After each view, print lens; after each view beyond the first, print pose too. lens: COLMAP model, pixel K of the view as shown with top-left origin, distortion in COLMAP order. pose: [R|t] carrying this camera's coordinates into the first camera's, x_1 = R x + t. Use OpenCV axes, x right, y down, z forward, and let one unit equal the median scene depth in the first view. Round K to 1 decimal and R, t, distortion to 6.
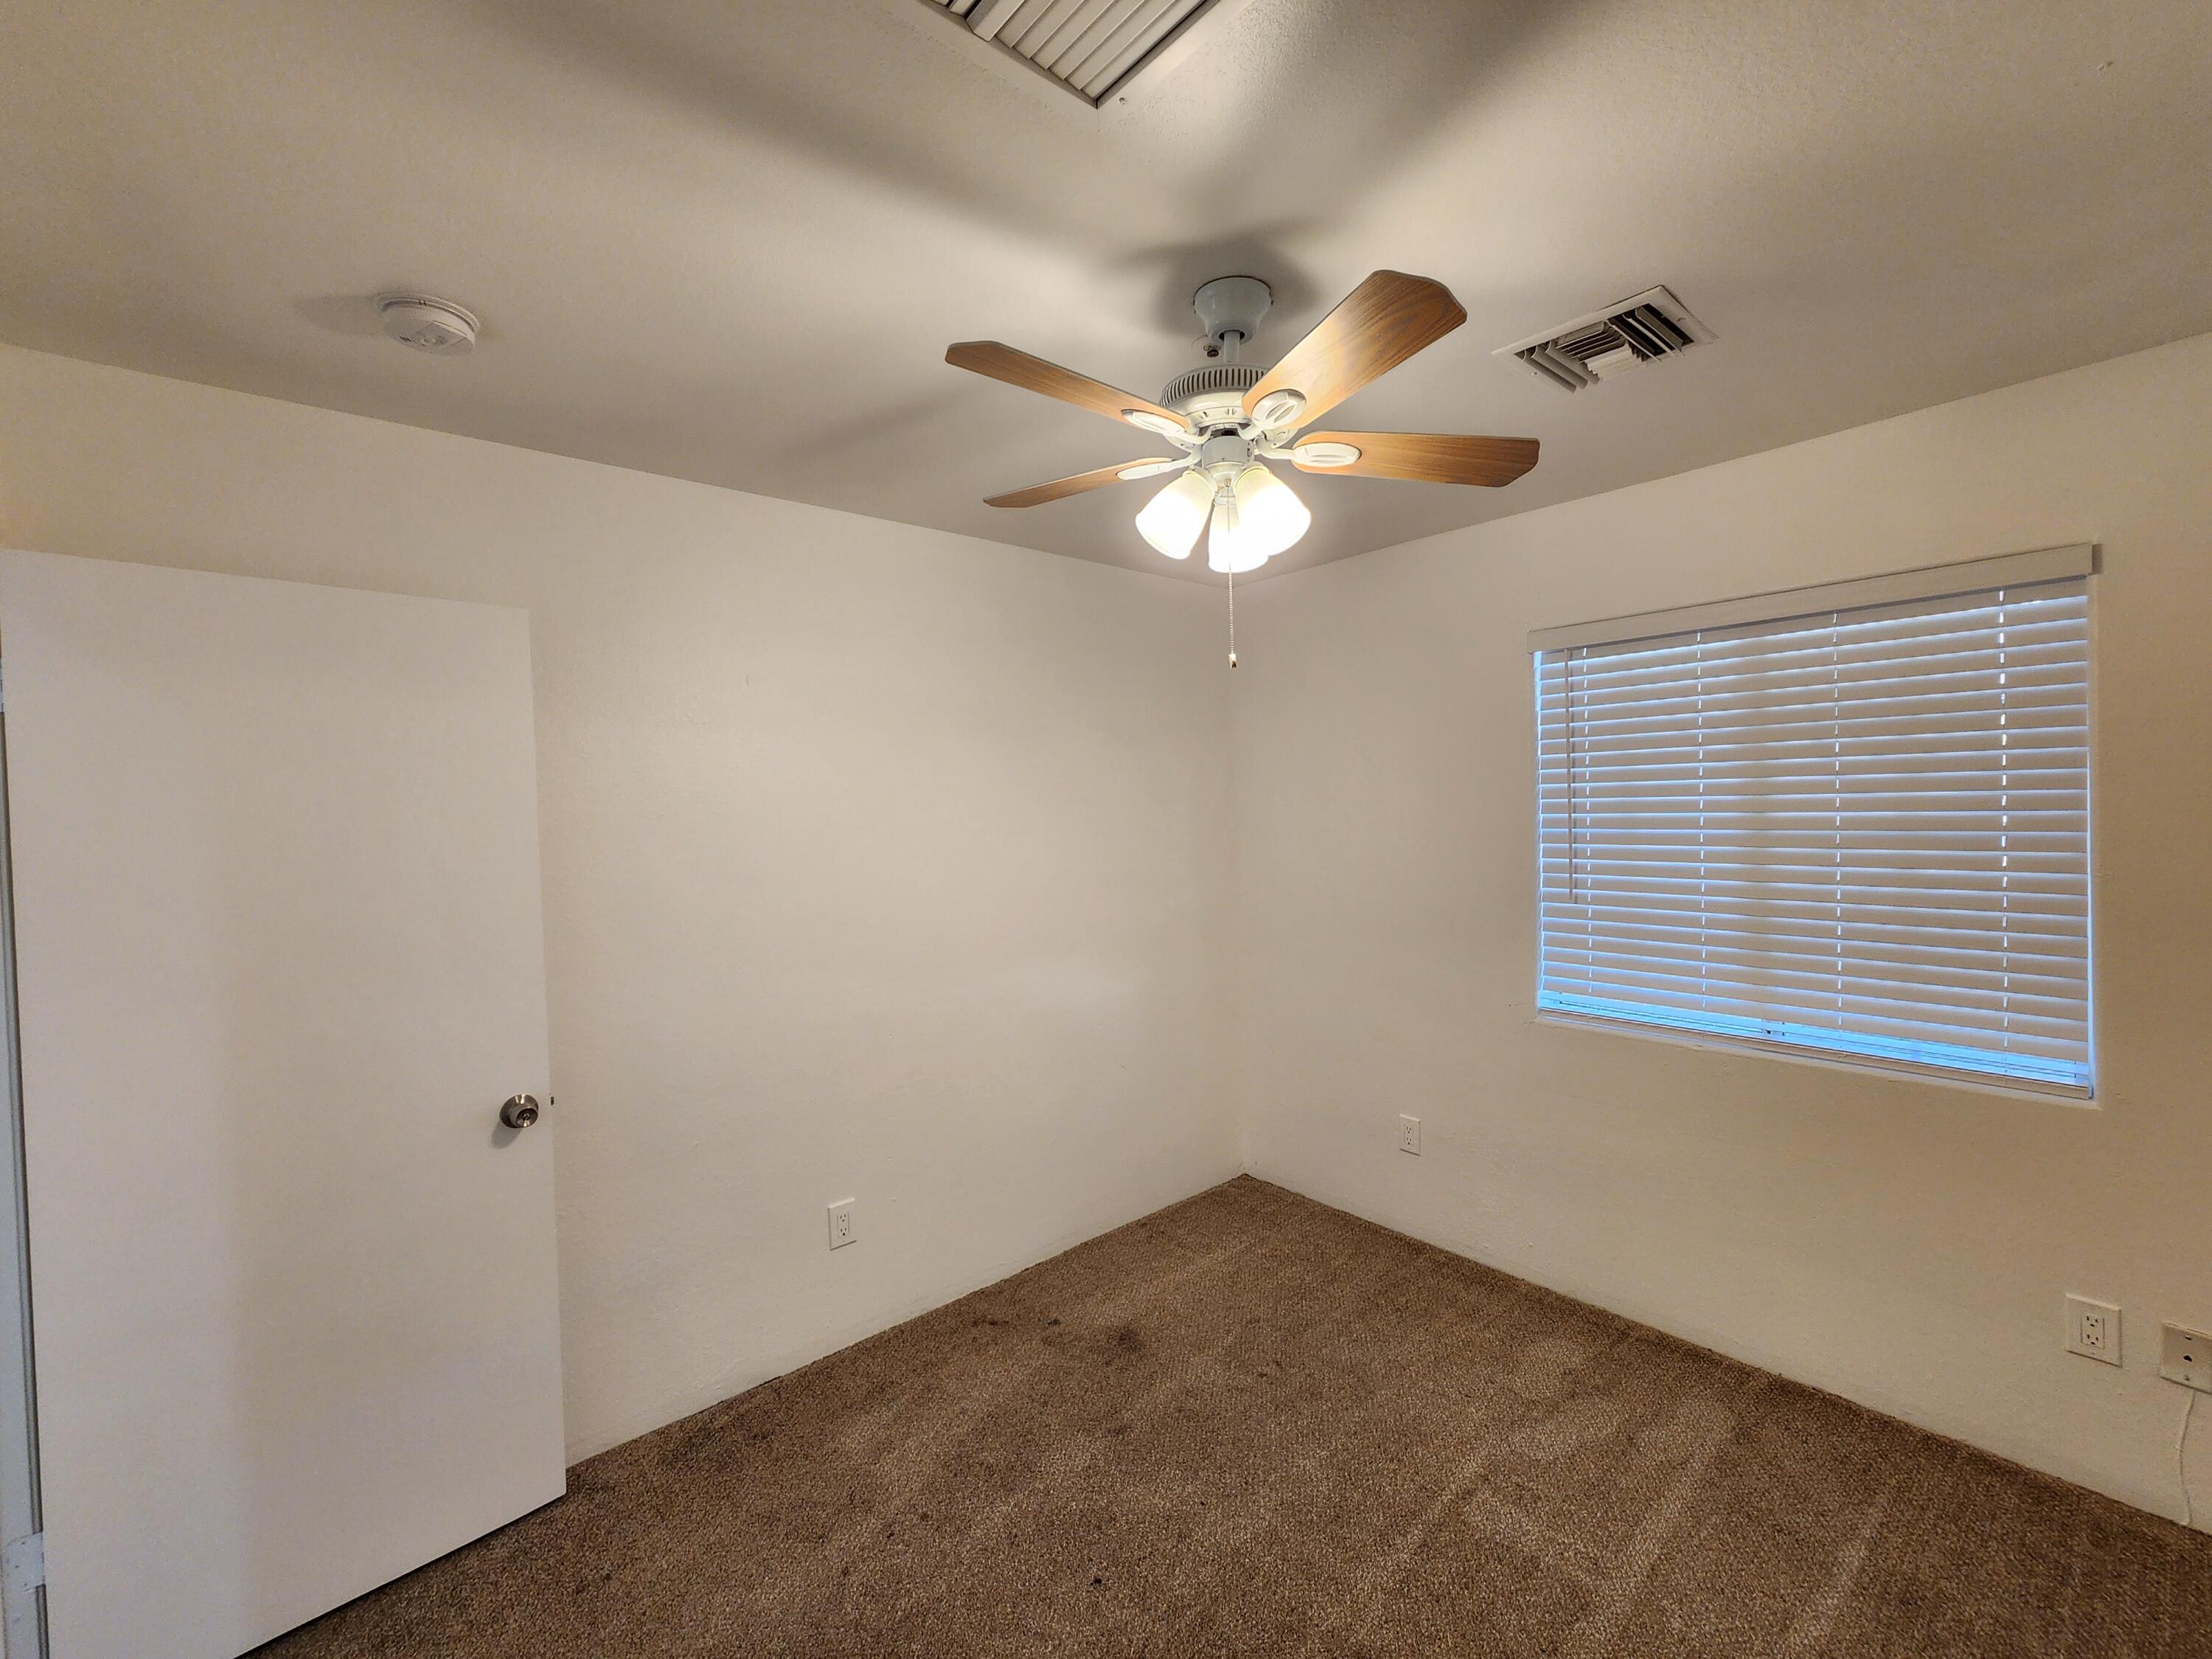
lens RADIAL K [[909.0, 0, 1113.6], [0, 909.0, 828.4], [0, 0, 1]] dist [0.002920, 0.000497]
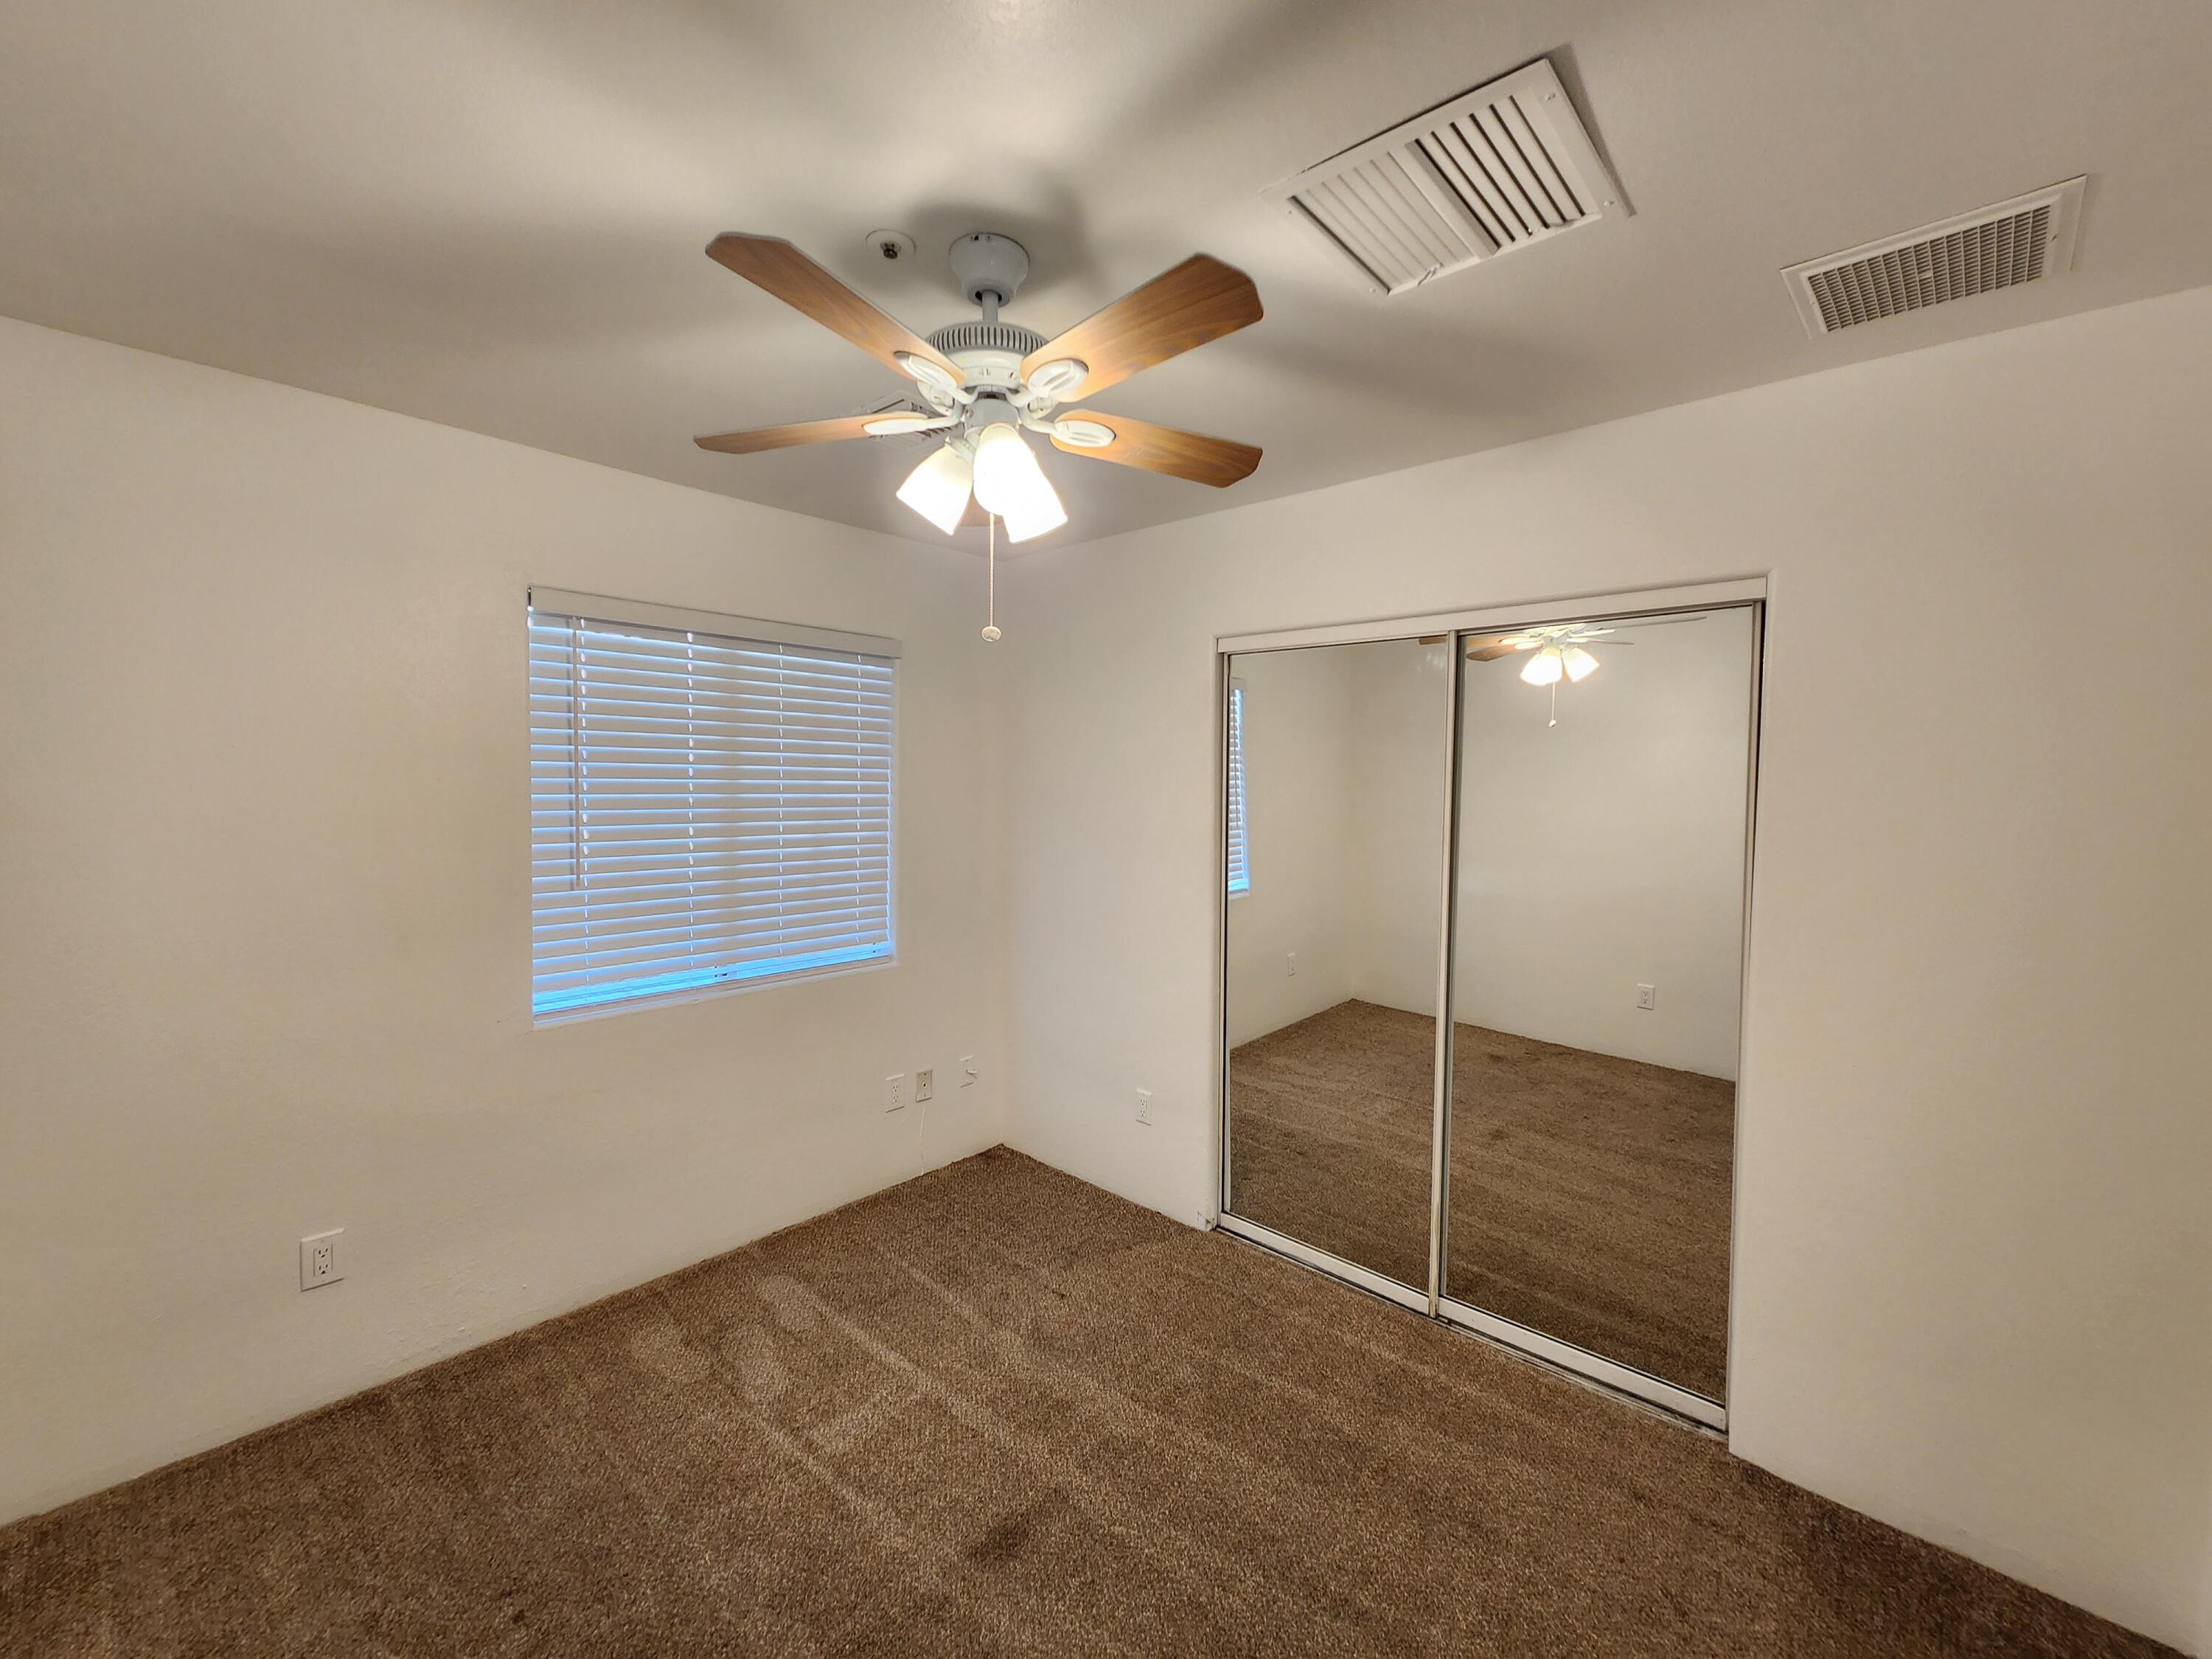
lens RADIAL K [[909.0, 0, 1111.6], [0, 909.0, 827.8], [0, 0, 1]] dist [0.002920, 0.000497]
pose [[-0.122200, -0.029644, 0.992063, -0.556530], [0.014992, 0.999385, 0.031710, -0.003594], [-0.992392, 0.018748, -0.121681, 0.643751]]
